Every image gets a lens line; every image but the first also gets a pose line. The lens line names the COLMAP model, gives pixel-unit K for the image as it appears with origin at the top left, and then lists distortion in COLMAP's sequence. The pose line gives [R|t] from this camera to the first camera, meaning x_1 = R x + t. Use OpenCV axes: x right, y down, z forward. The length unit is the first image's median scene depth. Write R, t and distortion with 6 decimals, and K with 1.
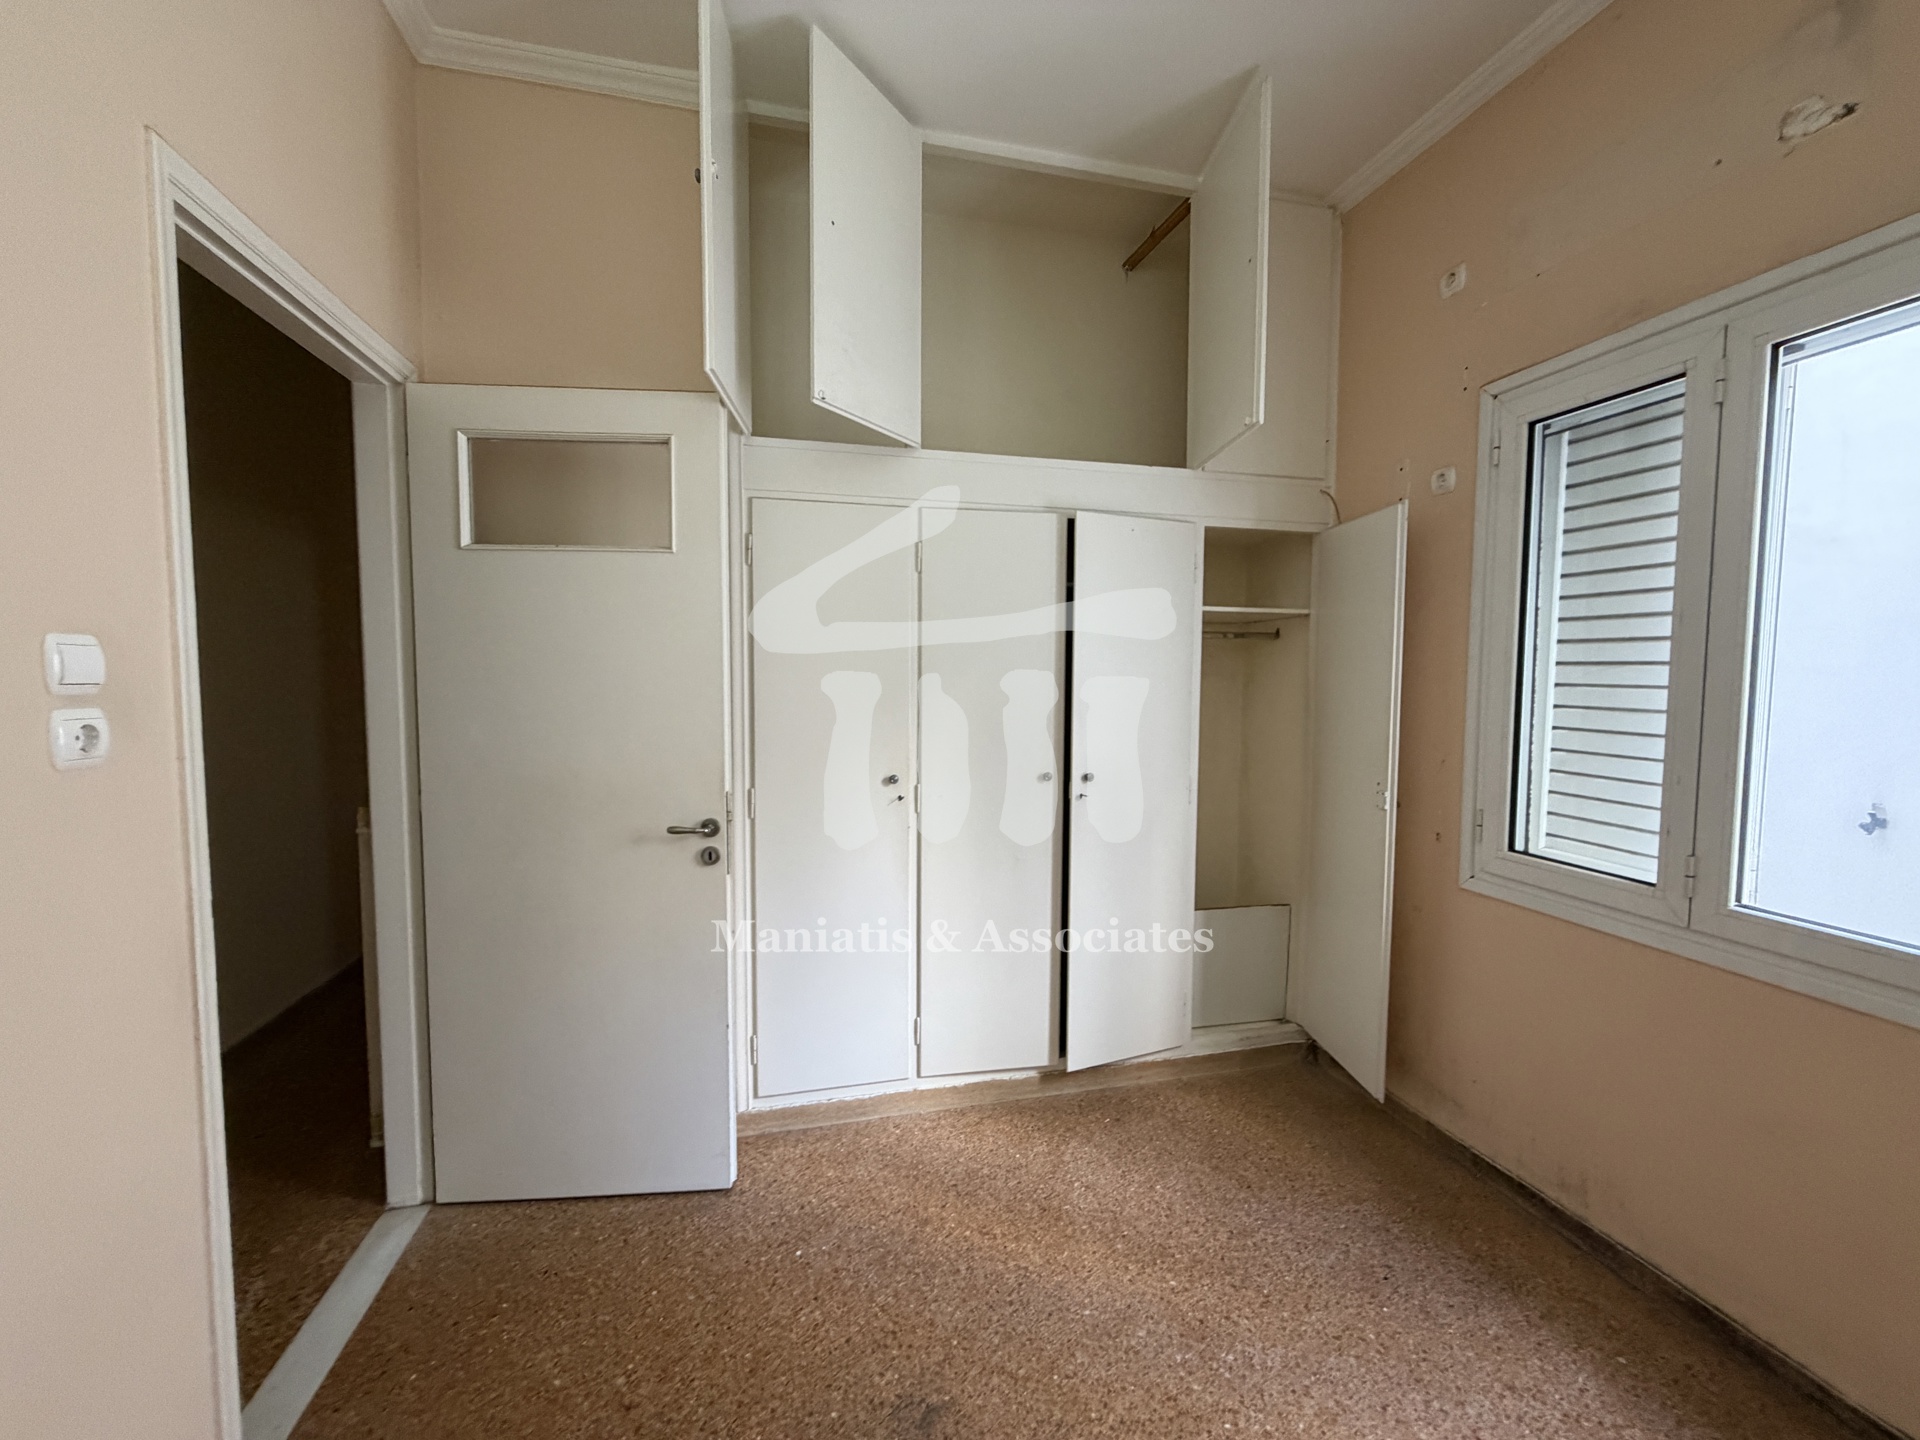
lens RADIAL K [[763.2, 0, 955.7], [0, 763.2, 718.7], [0, 0, 1]] dist [-0.000464, -0.000151]
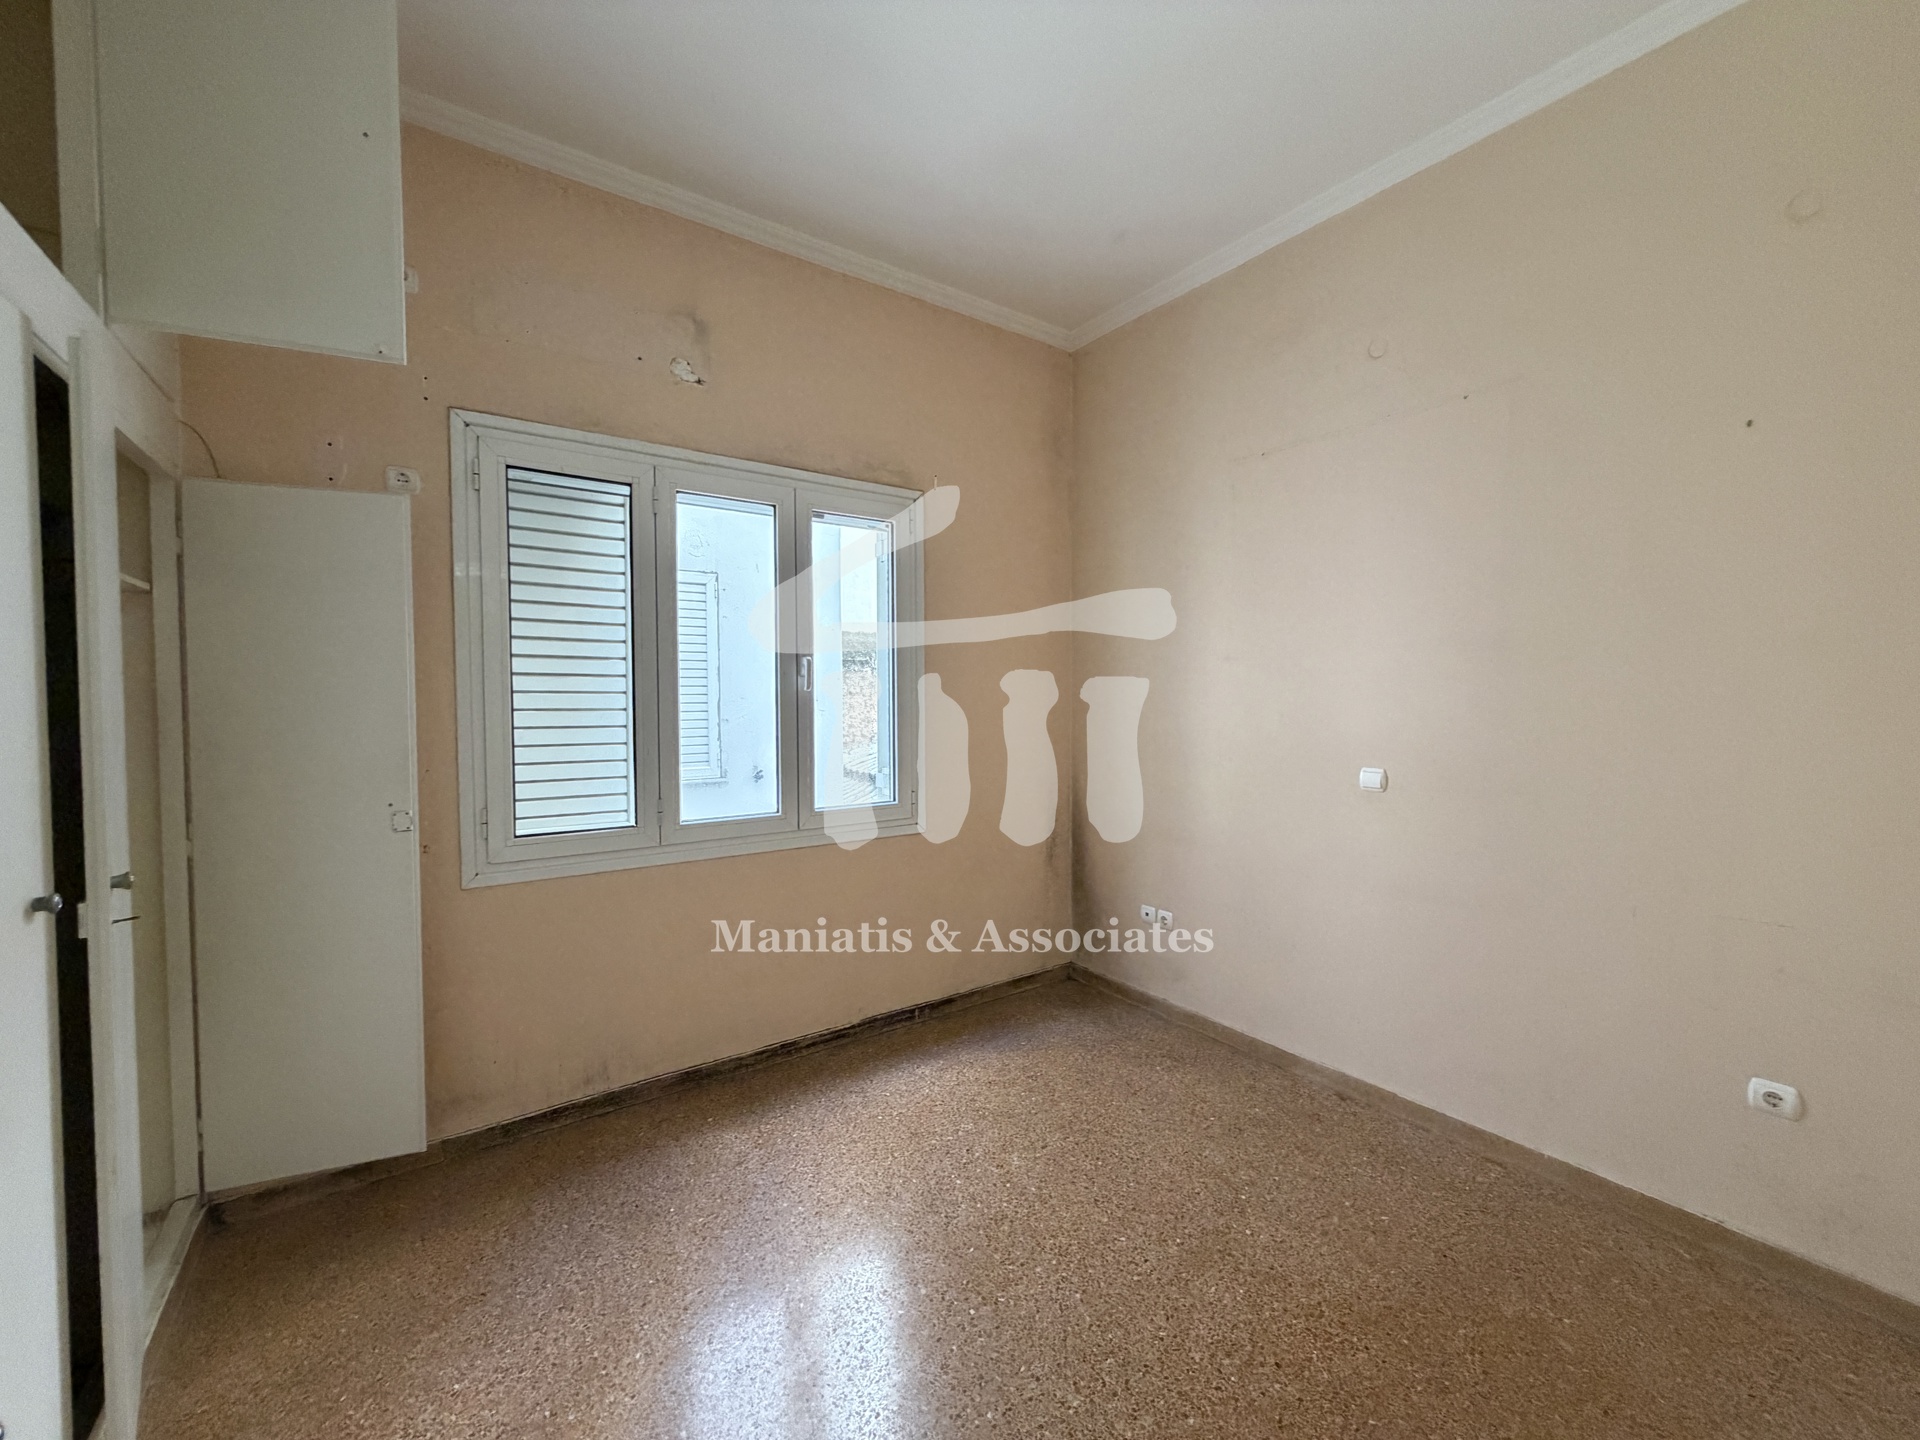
lens RADIAL K [[763.7, 0, 953.1], [0, 763.7, 719.1], [0, 0, 1]] dist [-0.001286, 0.000125]
pose [[-0.361480, -0.032784, 0.931804, -0.516294], [0.056155, 0.996802, 0.056855, -0.028189], [-0.930687, 0.072877, -0.358483, 0.721359]]
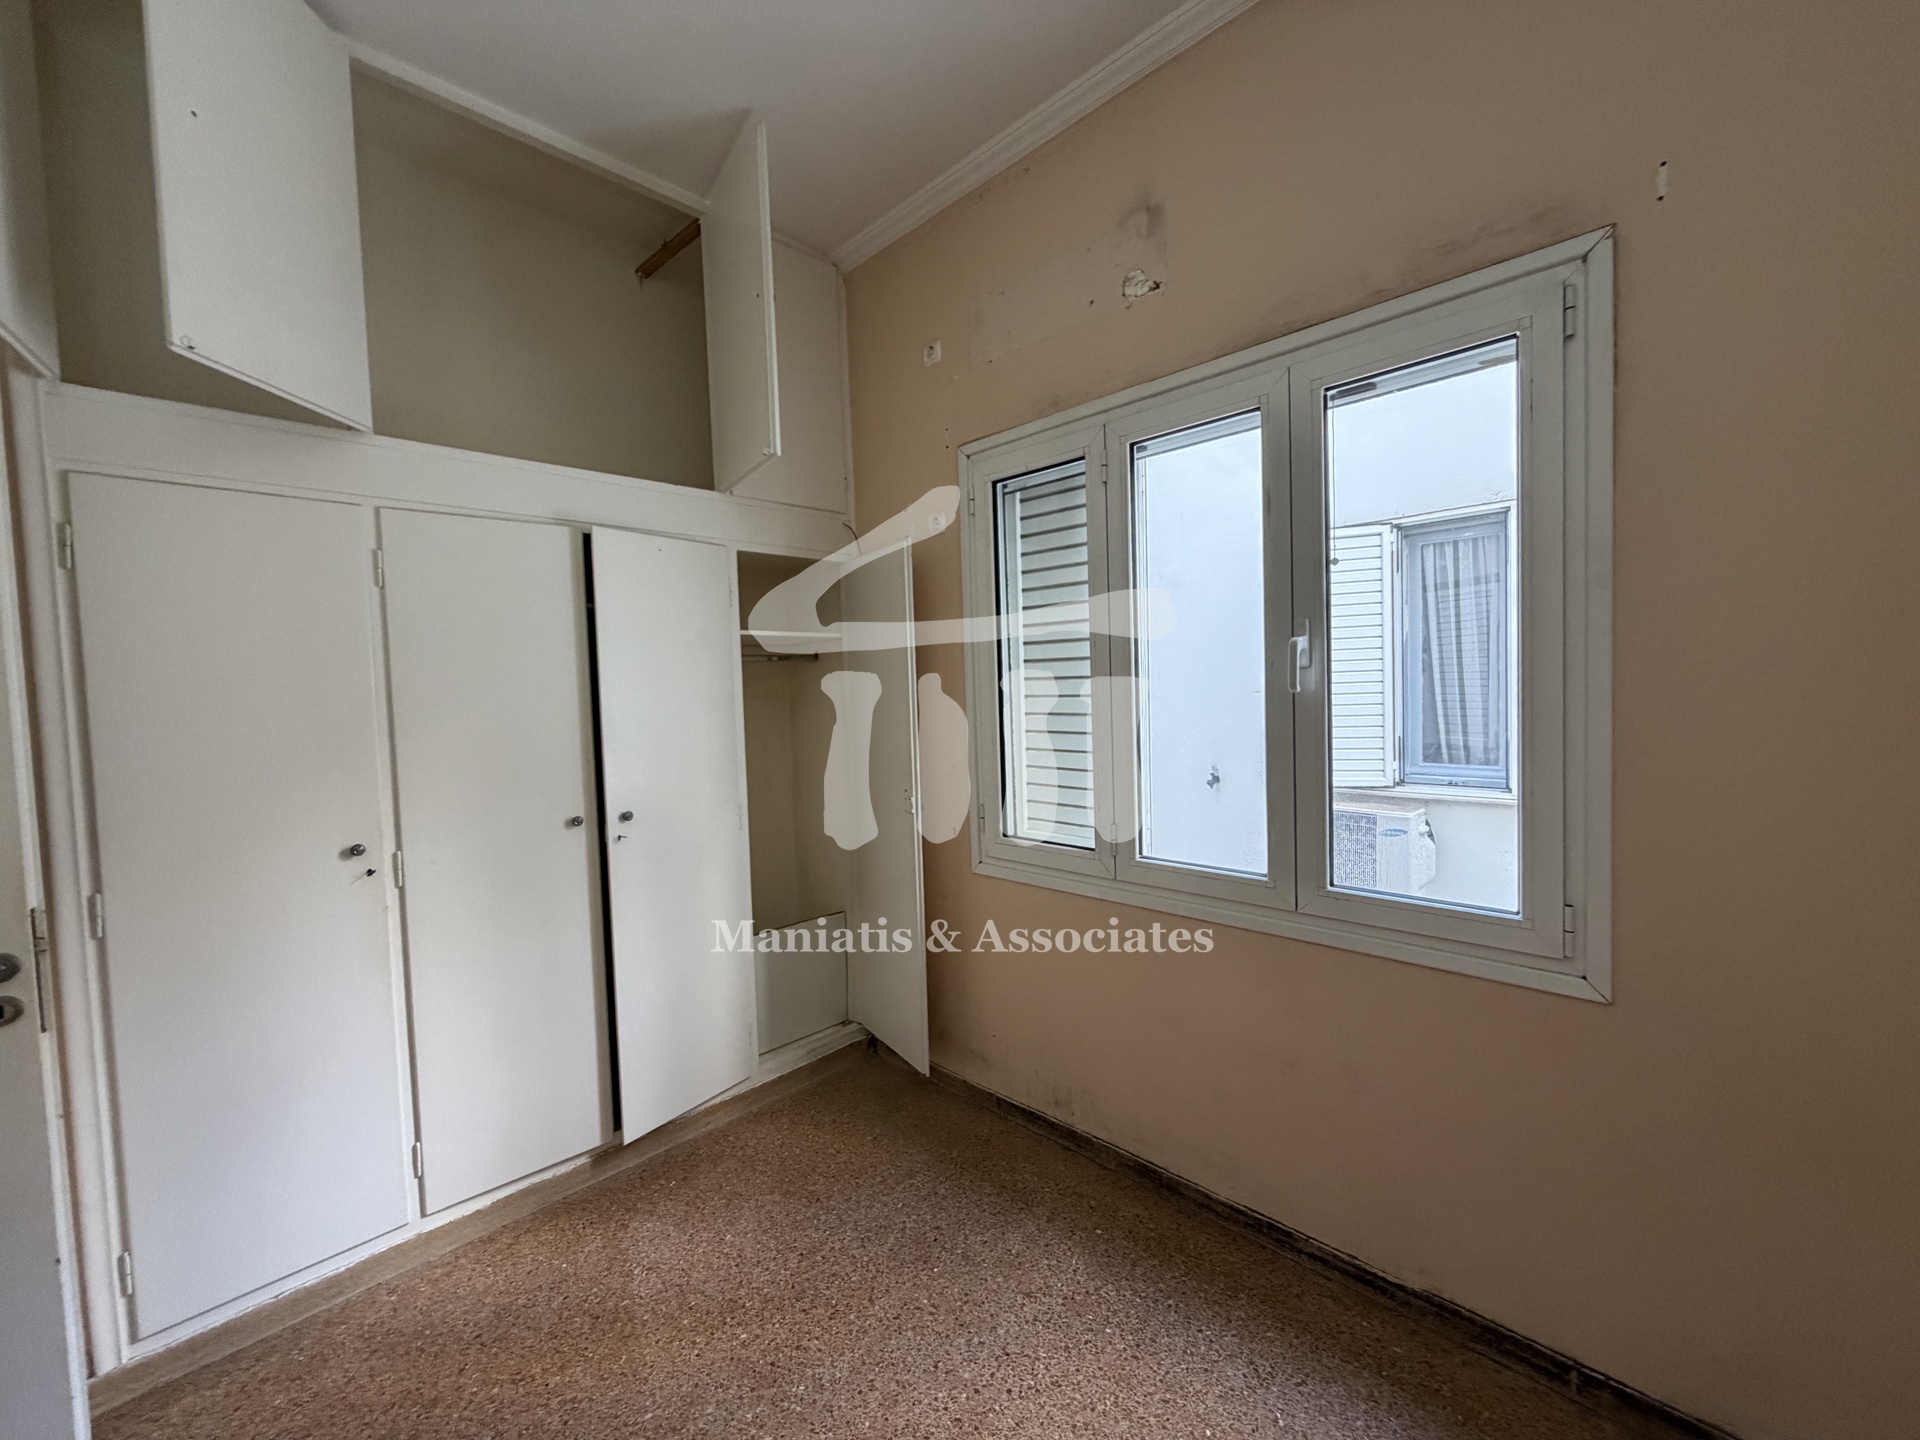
lens RADIAL K [[763.7, 0, 953.1], [0, 763.7, 719.1], [0, 0, 1]] dist [-0.001286, 0.000125]
pose [[0.852520, -0.056438, 0.519639, 0.042259], [0.068582, 0.997637, -0.004161, -0.009902], [-0.518176, 0.039185, 0.854376, 0.009975]]
